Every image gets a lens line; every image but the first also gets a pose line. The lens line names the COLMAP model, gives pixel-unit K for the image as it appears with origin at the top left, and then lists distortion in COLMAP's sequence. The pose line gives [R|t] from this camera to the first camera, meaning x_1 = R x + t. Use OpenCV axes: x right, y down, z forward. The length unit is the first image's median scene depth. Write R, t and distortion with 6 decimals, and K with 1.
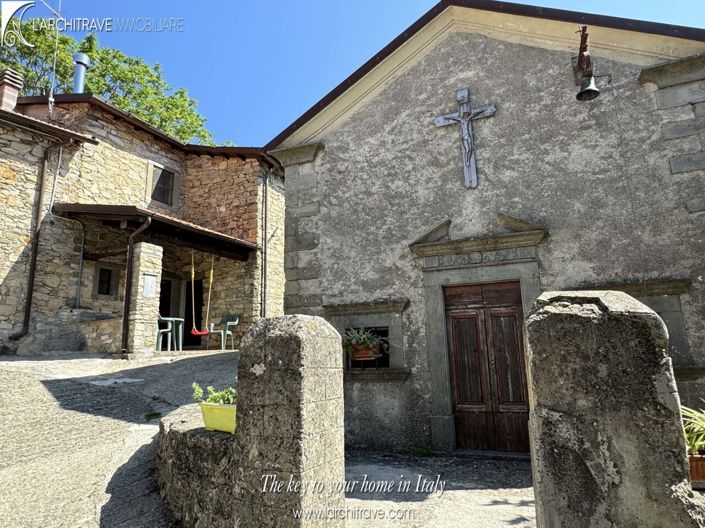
lens RADIAL K [[434.0, 0, 352.3], [0, 434.0, 263.9], [0, 0, 1]] dist [-0.004650, 0.000509]
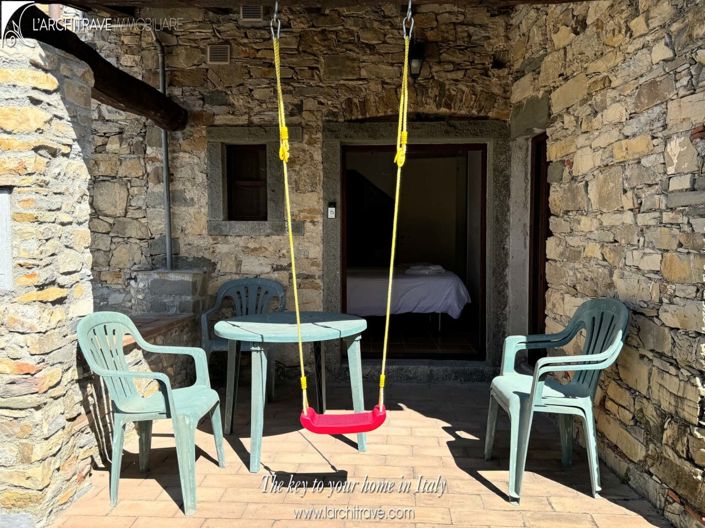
lens RADIAL K [[598.5, 0, 352.9], [0, 598.5, 264.8], [0, 0, 1]] dist [-0.006115, -0.004019]
pose [[0.429113, 0.079065, -0.899784, -0.099303], [0.177401, 0.969382, 0.169785, 0.040004], [0.885659, -0.232480, 0.401948, 0.890742]]
